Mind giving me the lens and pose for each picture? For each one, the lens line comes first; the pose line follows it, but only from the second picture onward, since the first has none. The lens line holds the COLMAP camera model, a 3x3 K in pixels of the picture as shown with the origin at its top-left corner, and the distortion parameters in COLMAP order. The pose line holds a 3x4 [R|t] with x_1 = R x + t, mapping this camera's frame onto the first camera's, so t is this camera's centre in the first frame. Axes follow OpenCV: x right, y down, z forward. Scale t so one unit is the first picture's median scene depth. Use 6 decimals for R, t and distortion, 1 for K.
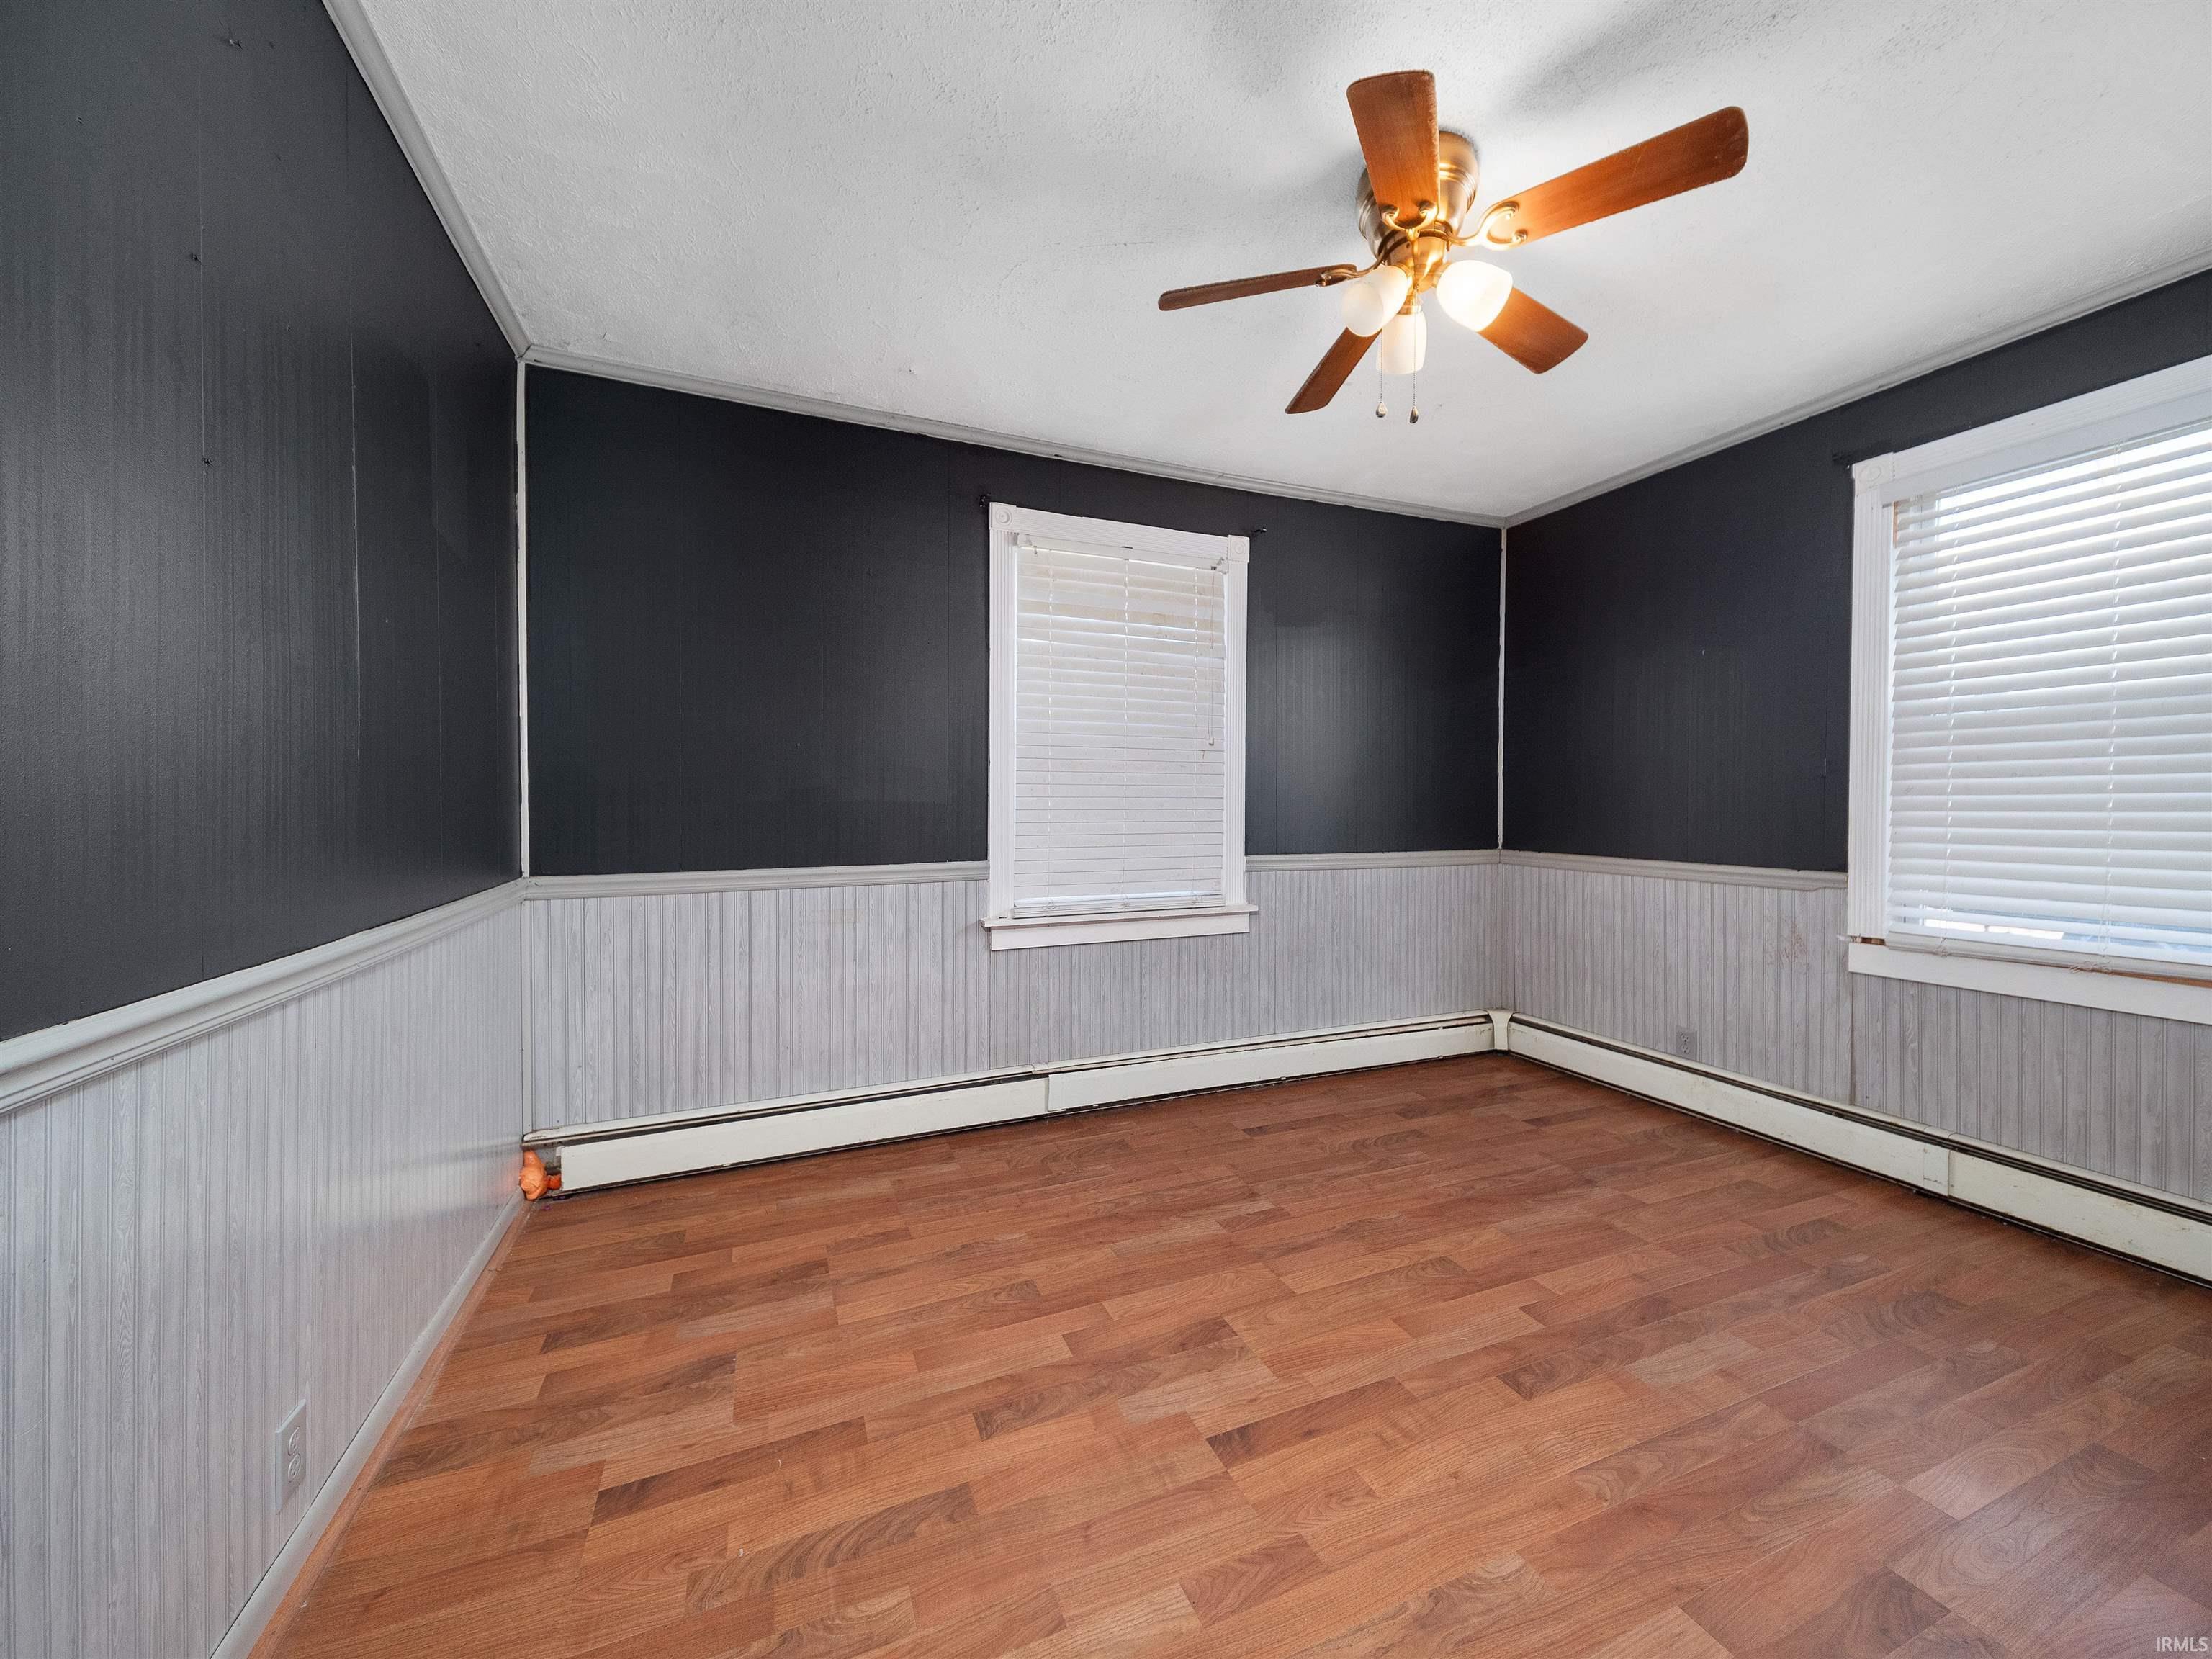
lens RADIAL K [[807.5, 0, 1107.4], [0, 807.5, 811.9], [0, 0, 1]] dist [0.019052, -0.004557]
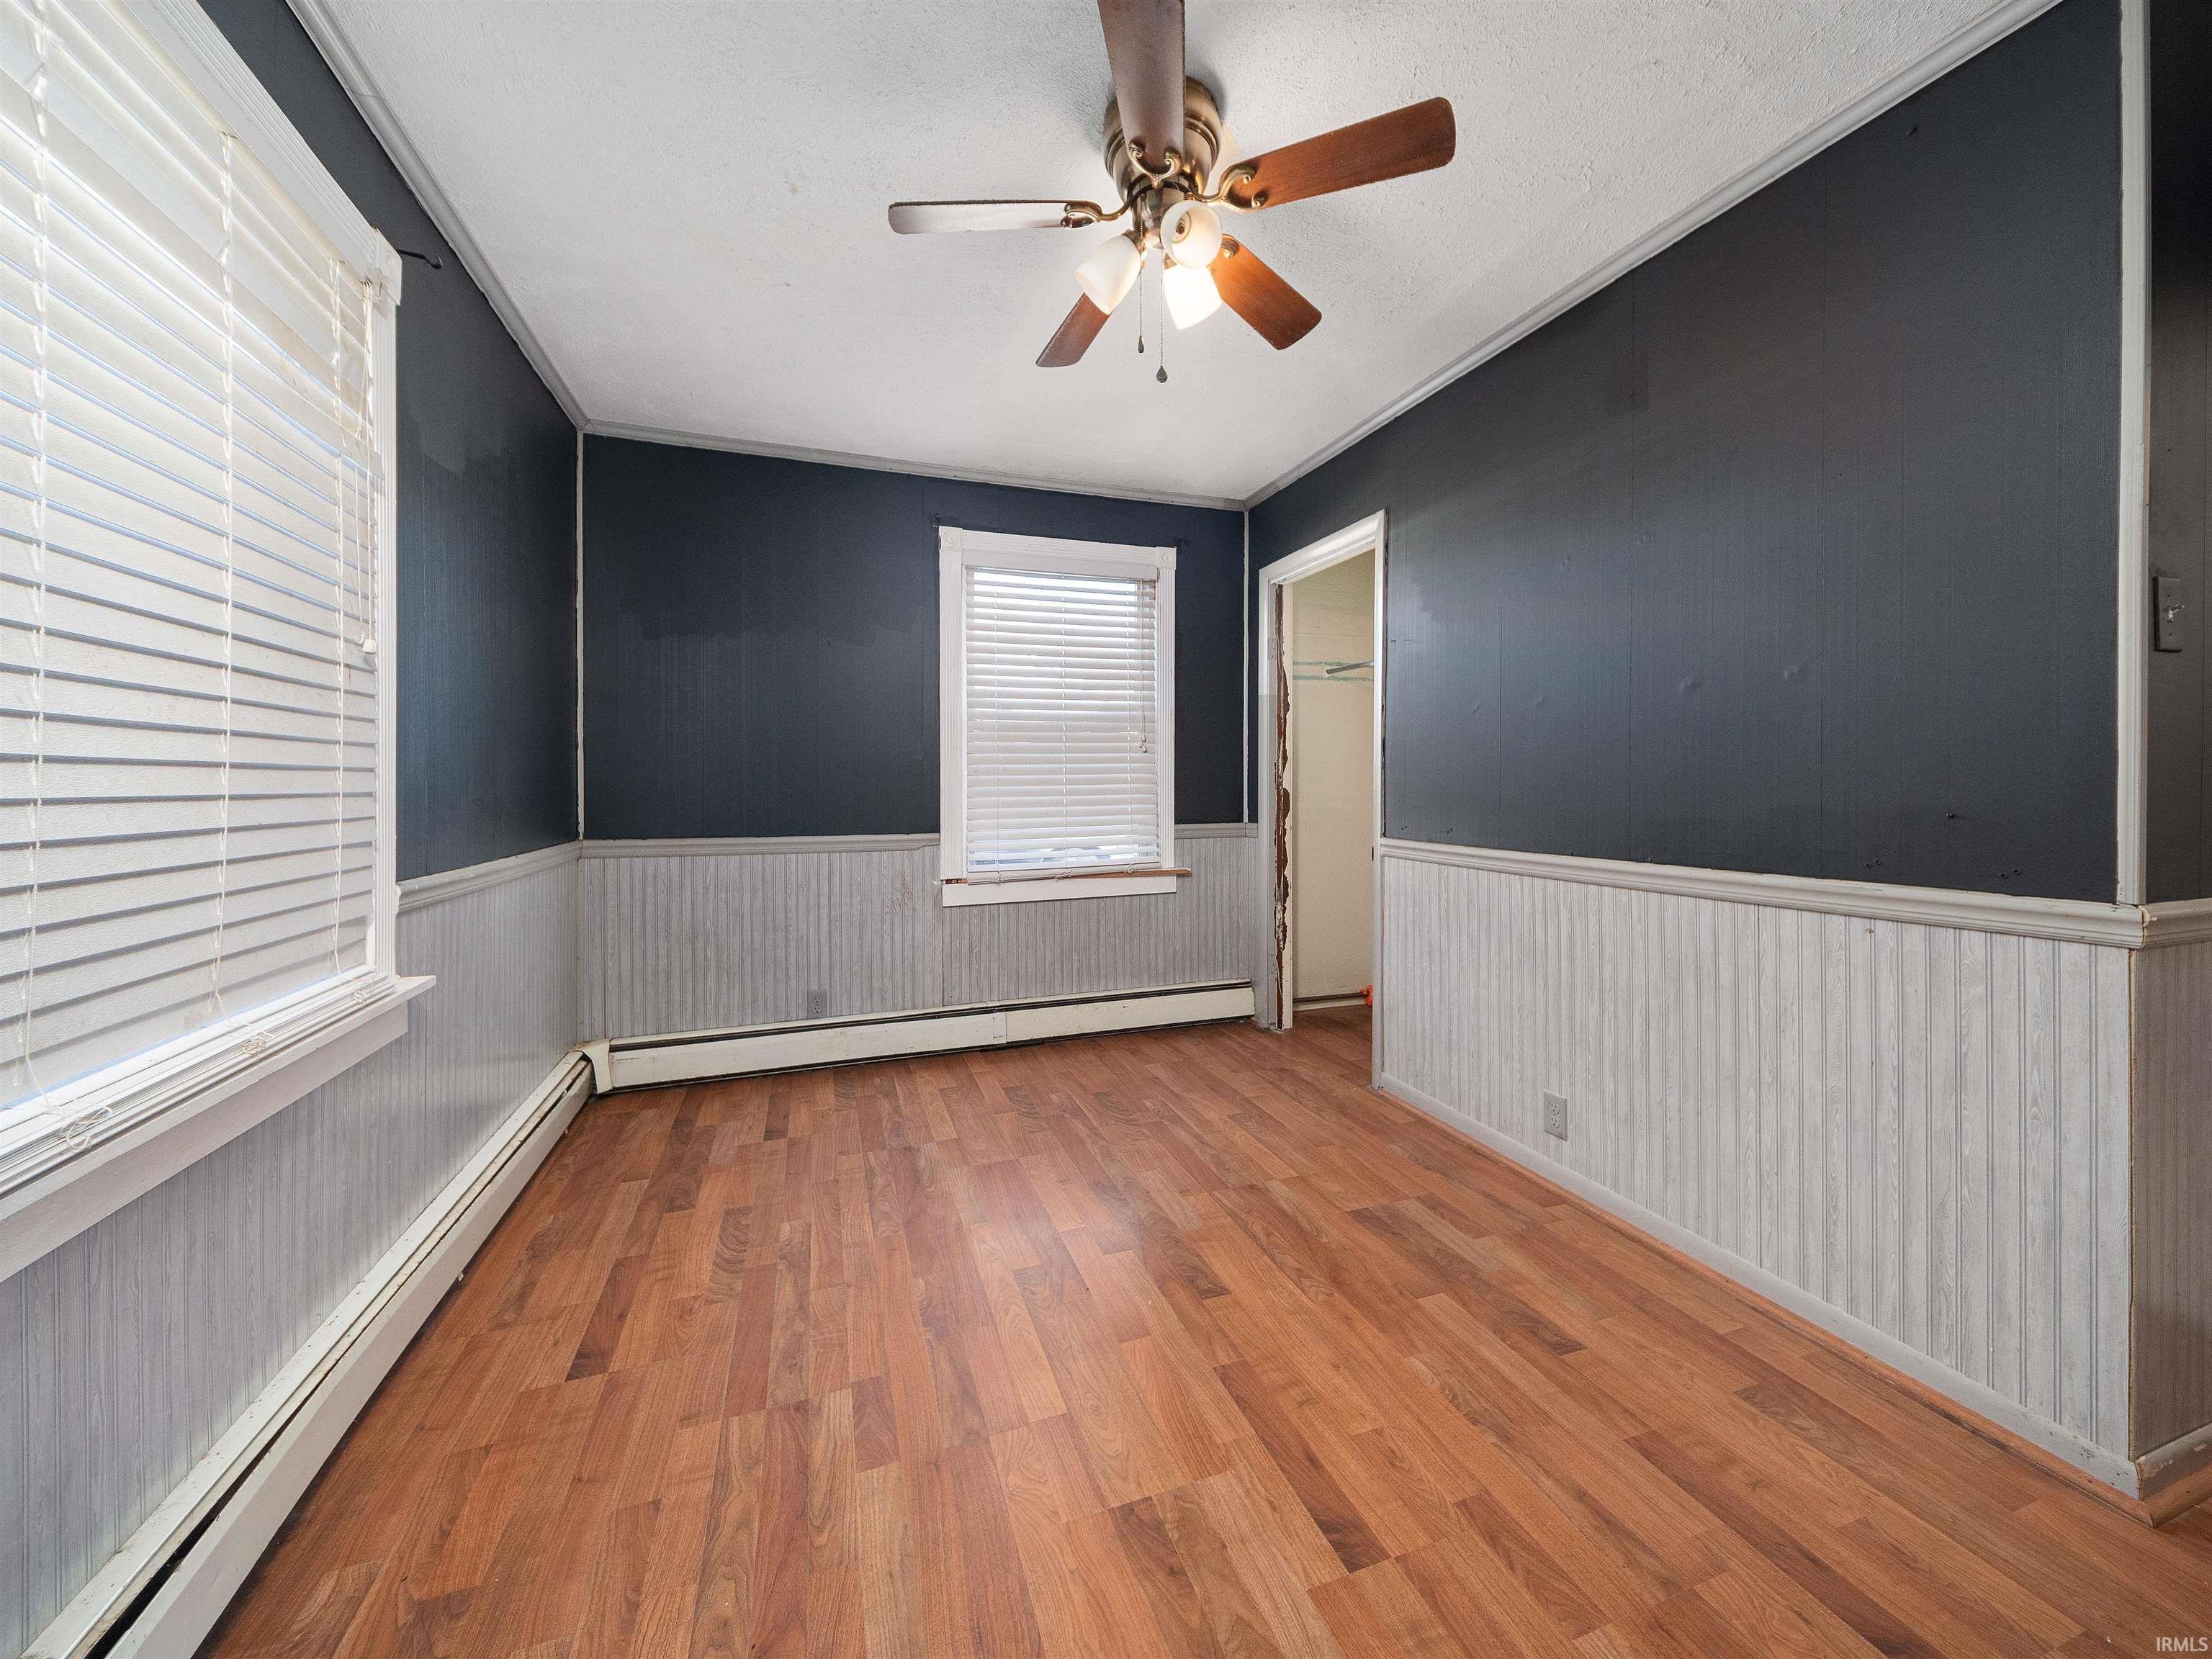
lens RADIAL K [[807.5, 0, 1086.3], [0, 807.5, 786.3], [0, 0, 1]] dist [0.019052, -0.004557]
pose [[0.074533, -0.005595, 0.997203, -0.374127], [0.014675, 0.999882, 0.004513, -0.003378], [-0.997111, 0.014298, 0.074607, 0.641523]]
